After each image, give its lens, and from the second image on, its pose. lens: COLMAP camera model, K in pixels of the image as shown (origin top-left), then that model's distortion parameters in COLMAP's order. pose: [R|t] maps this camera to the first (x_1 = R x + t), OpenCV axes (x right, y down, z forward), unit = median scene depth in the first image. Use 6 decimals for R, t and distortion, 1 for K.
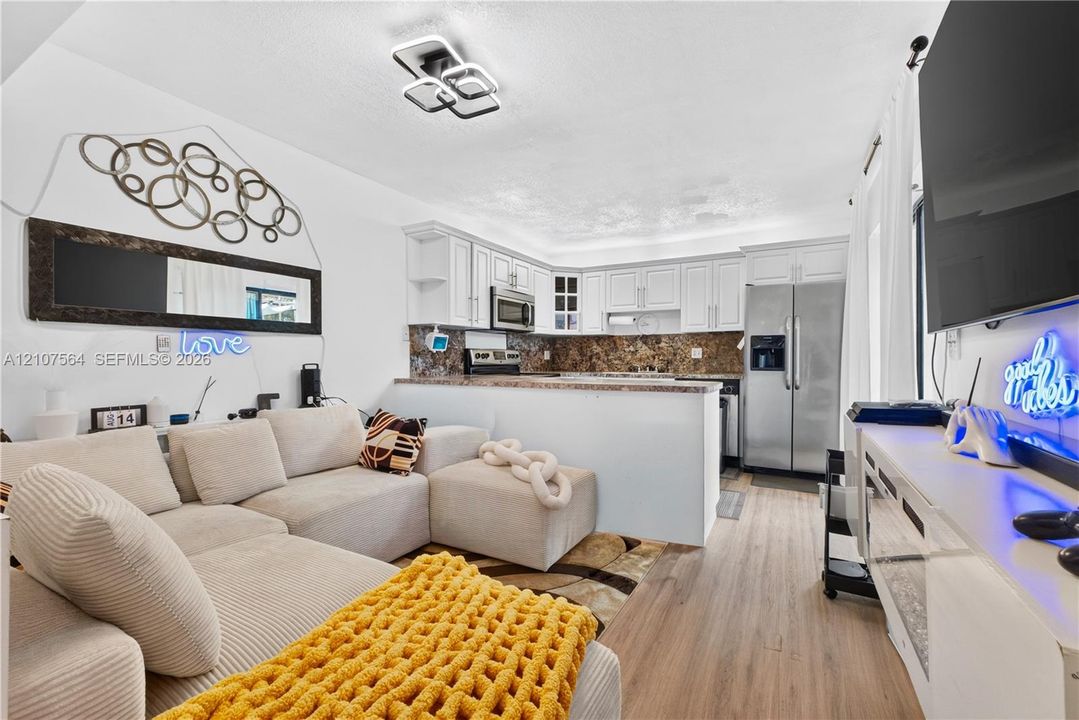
lens RADIAL K [[460.2, 0, 540.6], [0, 460.2, 361.8], [0, 0, 1]] dist [-0.002681, -0.000267]
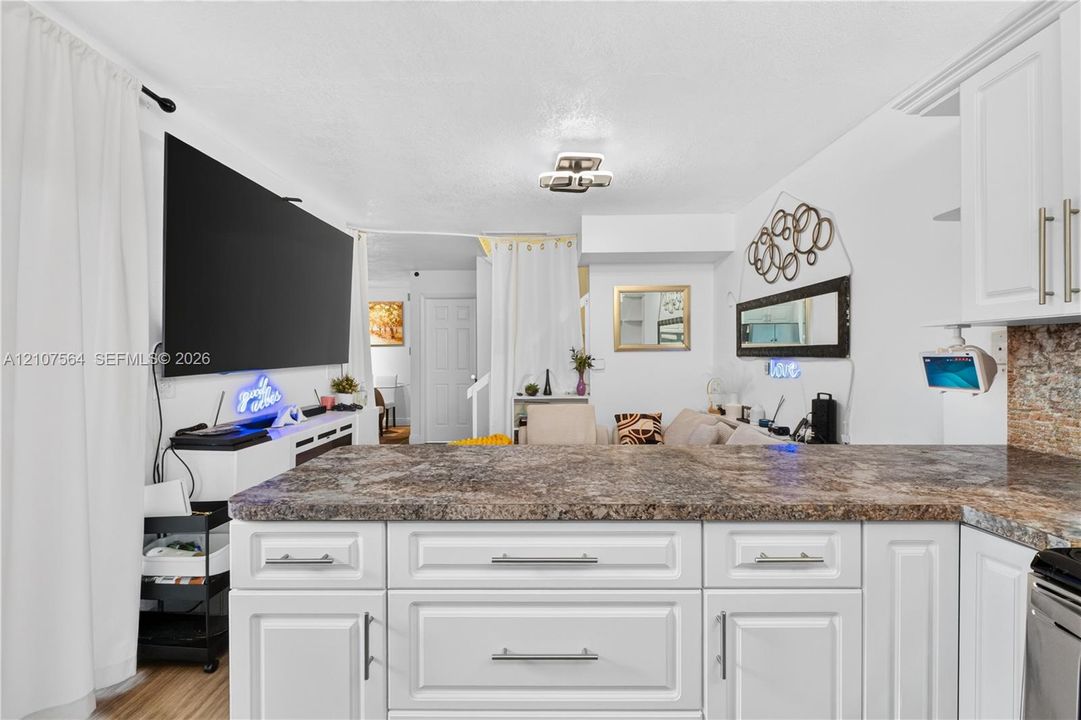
lens RADIAL K [[454.6, 0, 540.3], [0, 454.6, 353.4], [0, 0, 1]] dist [-0.002112, -0.000458]
pose [[-0.883339, -0.003862, -0.468719, 0.411182], [-0.008944, 0.999923, 0.008617, -0.084362], [0.468649, 0.011804, -0.883305, 1.753734]]
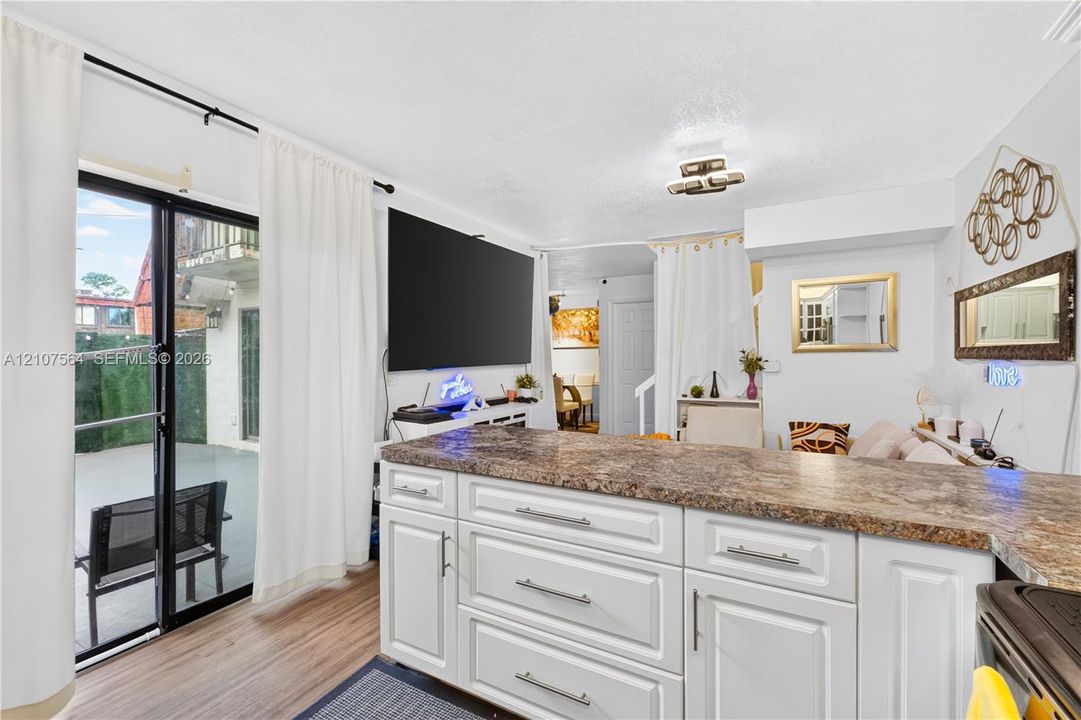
lens RADIAL K [[452.5, 0, 536.5], [0, 452.5, 355.8], [0, 0, 1]] dist [-0.003372, -0.000615]
pose [[-0.999965, -0.002646, 0.007940, 0.226942], [-0.002536, 0.999901, 0.013861, -0.087979], [-0.007976, 0.013840, -0.999872, 1.920235]]
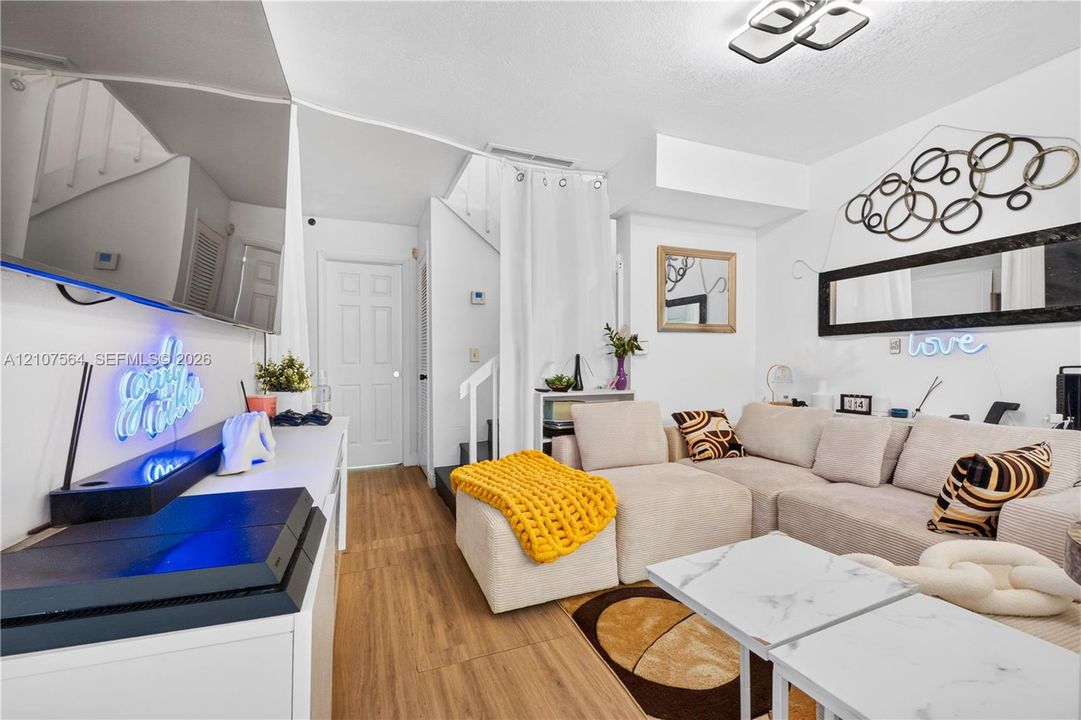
lens RADIAL K [[461.0, 0, 541.6], [0, 461.0, 361.8], [0, 0, 1]] dist [-0.002681, -0.000267]
pose [[-0.646678, -0.003229, -0.762756, 0.585481], [-0.011654, 0.999916, 0.005648, 0.003450], [0.762674, 0.012542, -0.646662, 0.984680]]
